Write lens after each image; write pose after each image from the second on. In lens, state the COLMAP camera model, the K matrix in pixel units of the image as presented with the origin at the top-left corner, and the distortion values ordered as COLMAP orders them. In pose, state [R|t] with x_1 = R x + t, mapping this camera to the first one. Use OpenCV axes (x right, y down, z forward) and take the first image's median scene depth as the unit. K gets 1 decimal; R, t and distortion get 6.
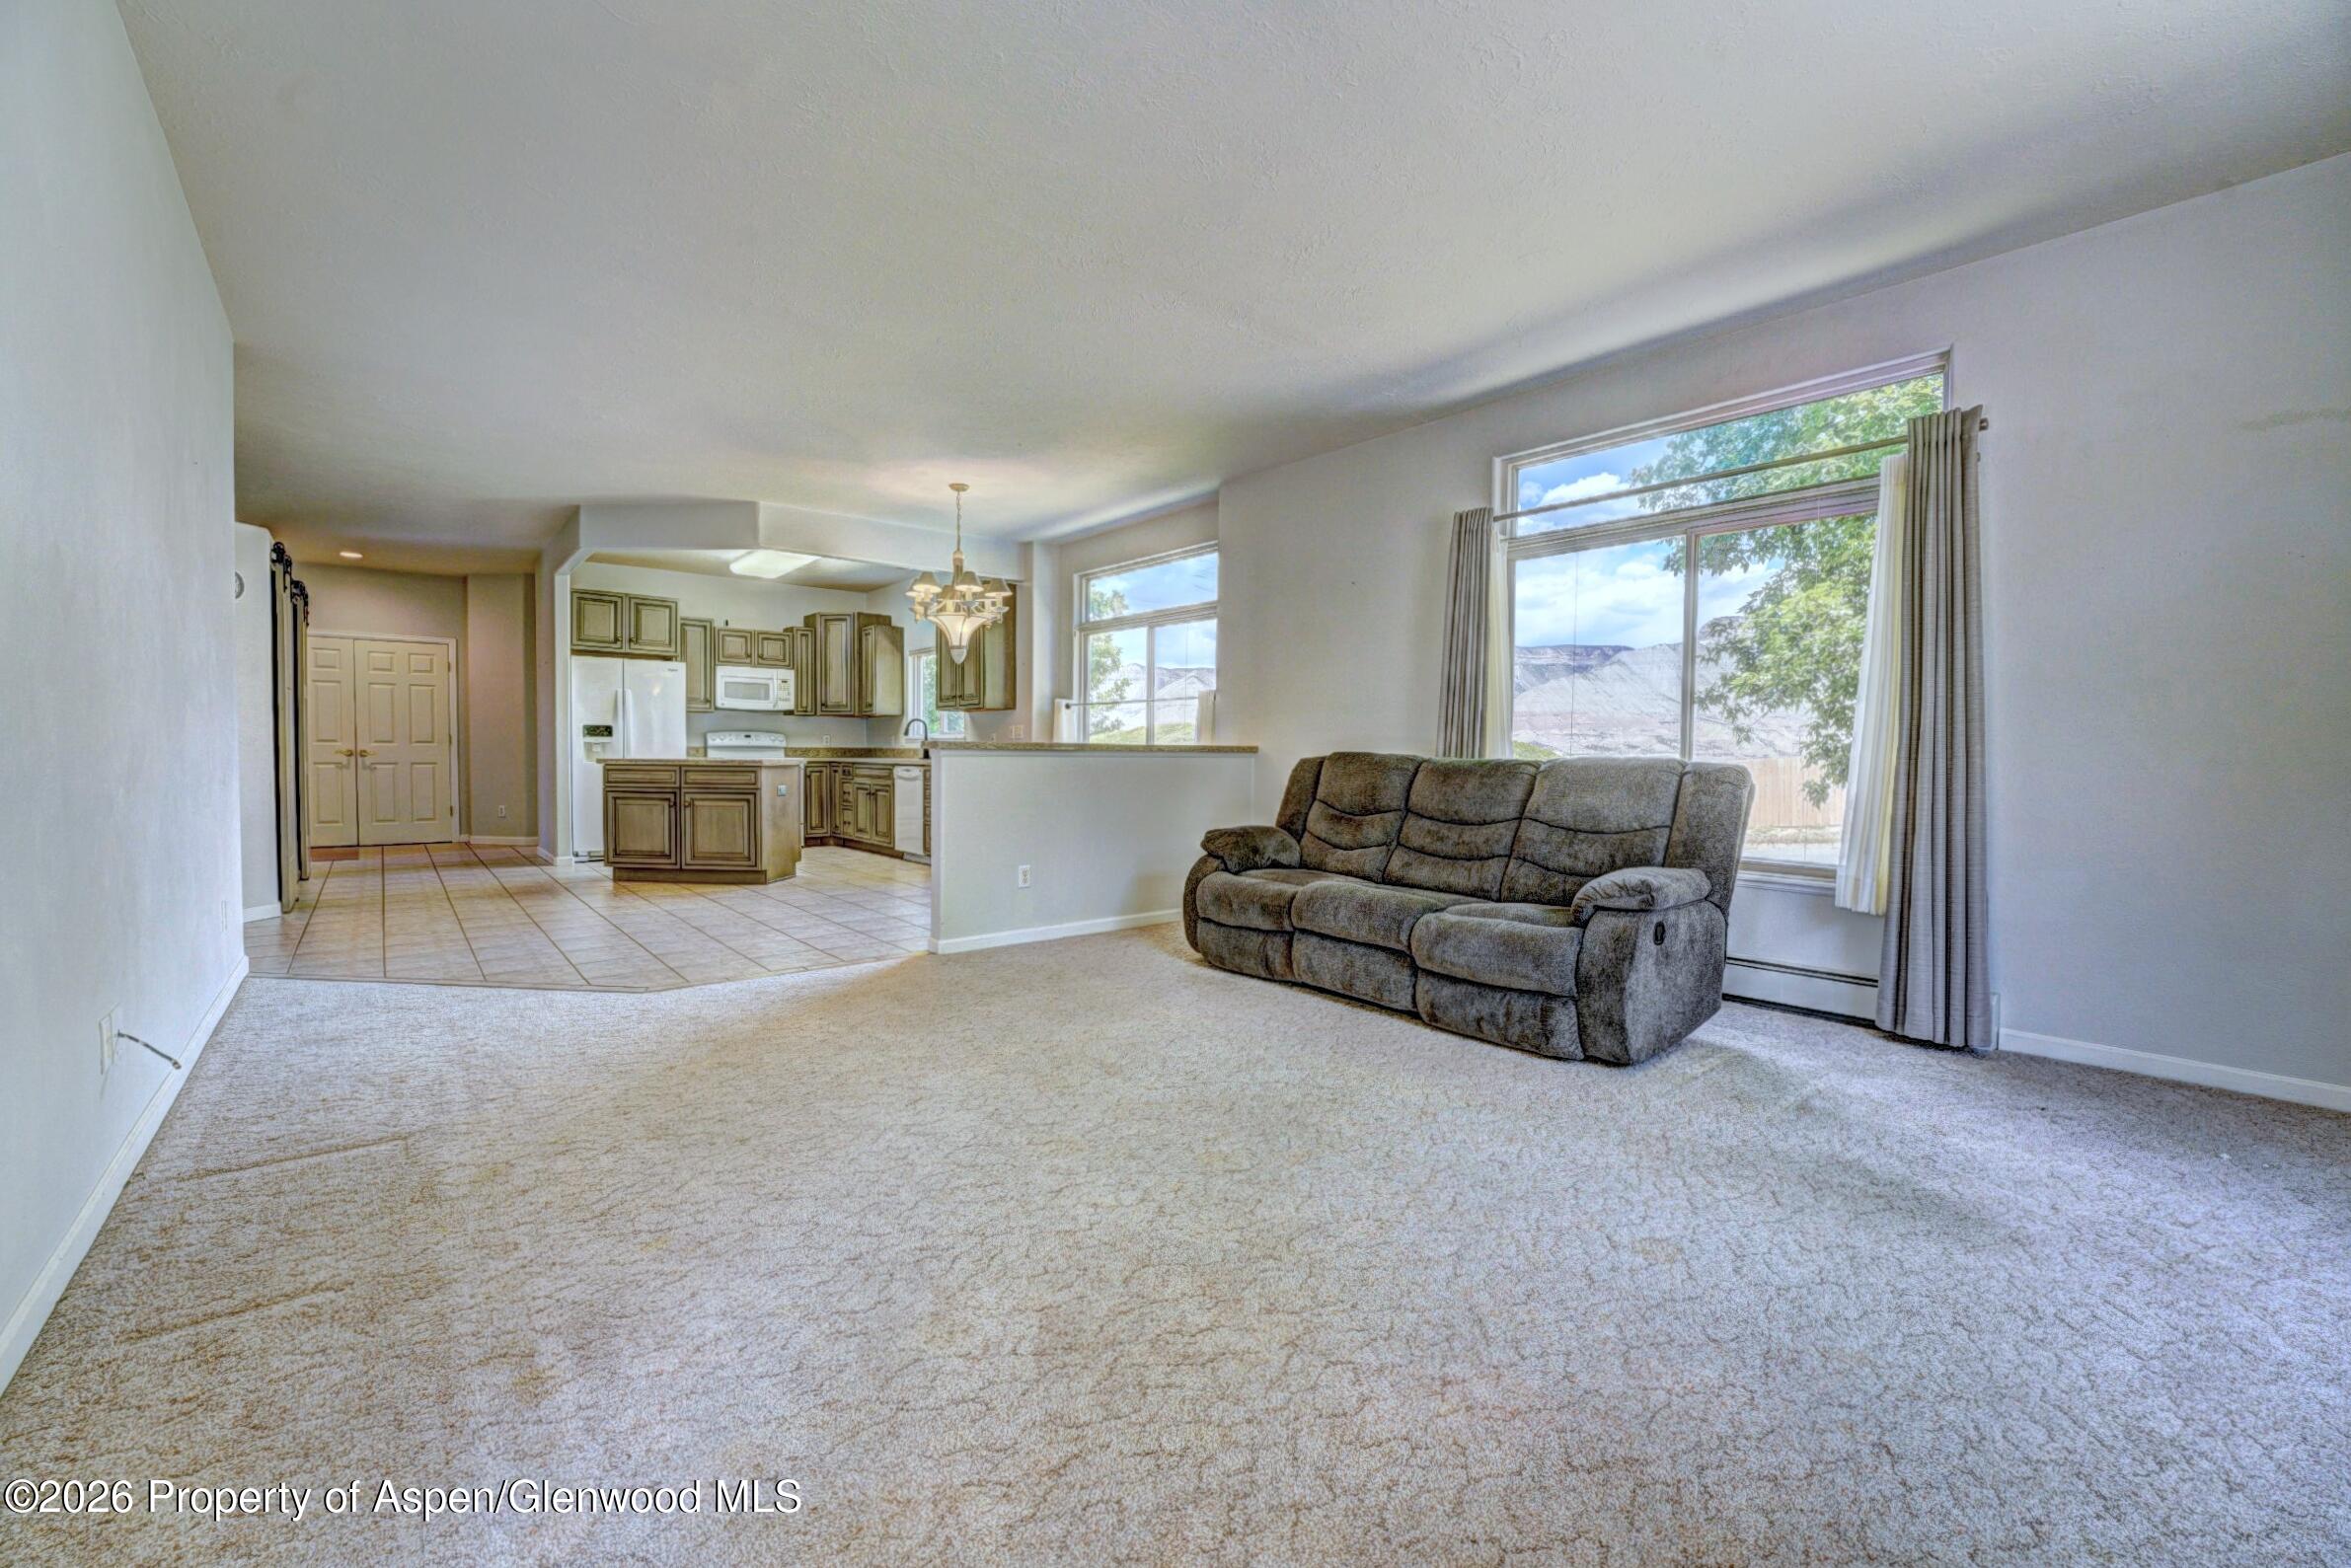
lens RADIAL K [[955.5, 0, 1160.7], [0, 955.5, 787.3], [0, 0, 1]] dist [-0.021981, -0.000078]
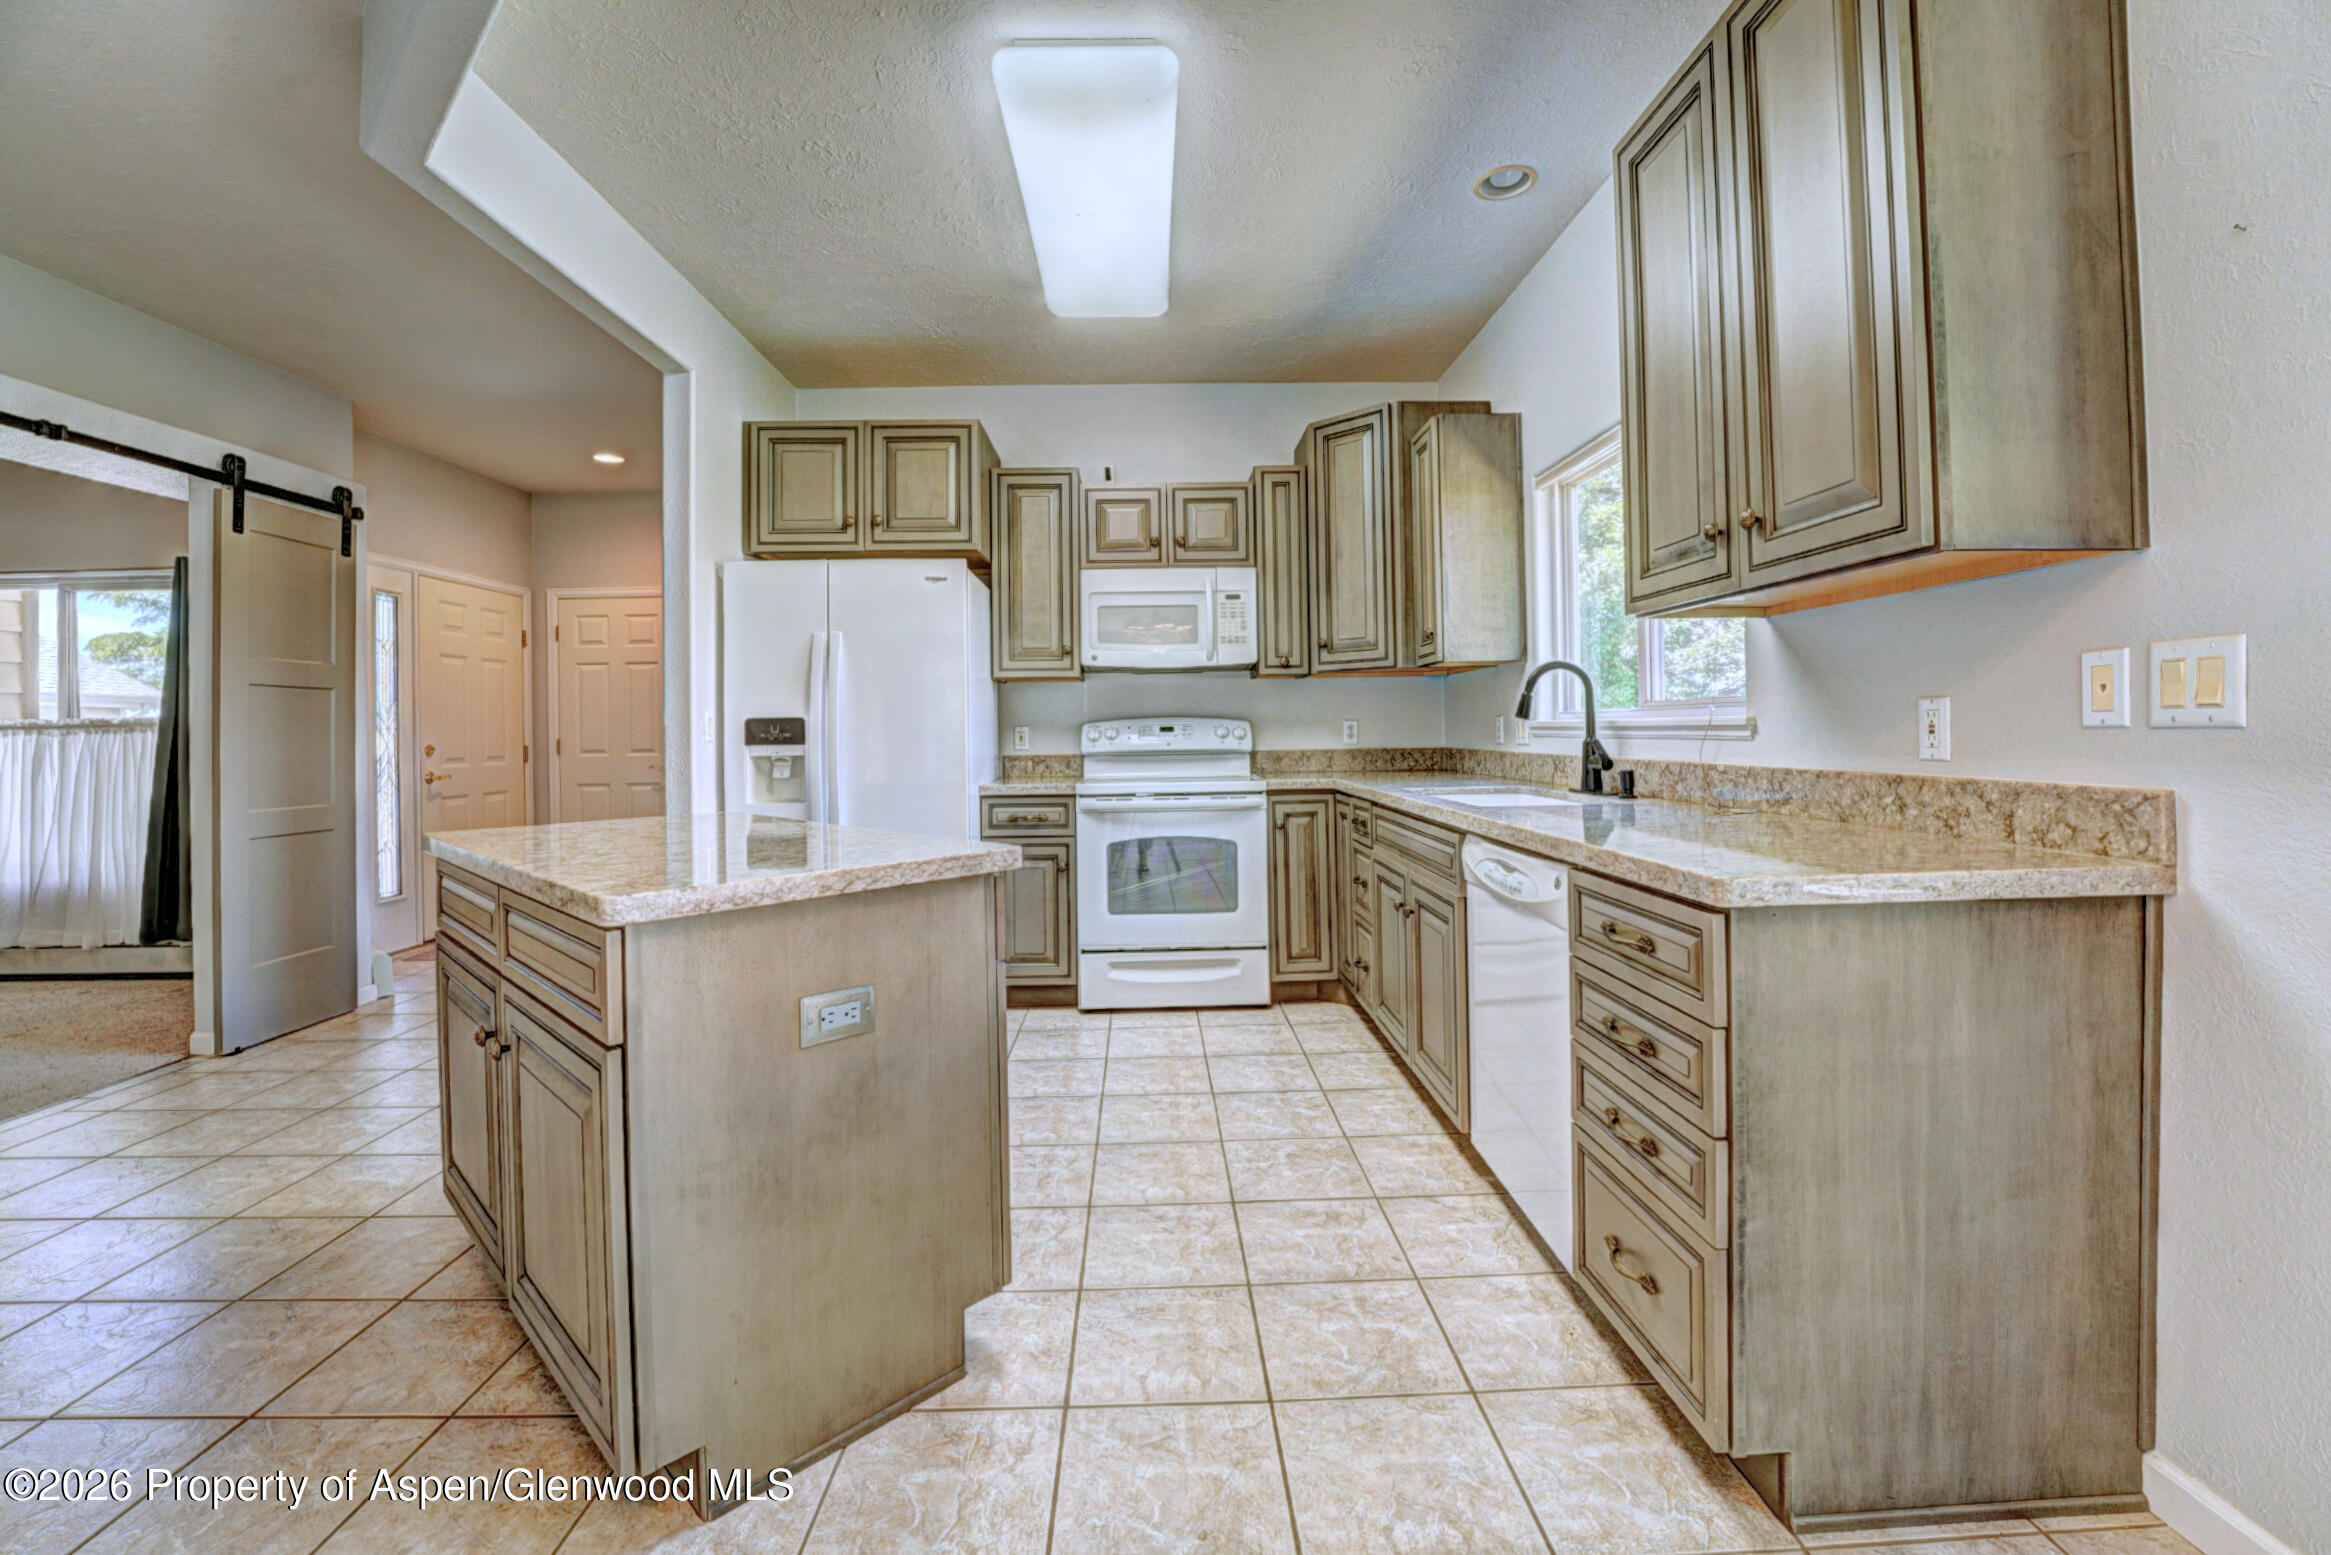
lens RADIAL K [[983.2, 0, 1161.7], [0, 983.2, 725.9], [0, 0, 1]] dist [-0.017098, -0.000038]
pose [[0.780988, -0.024186, -0.624078, -0.156704], [0.001881, 0.999336, -0.036375, -0.039753], [0.624543, 0.027235, 0.780515, 0.664380]]
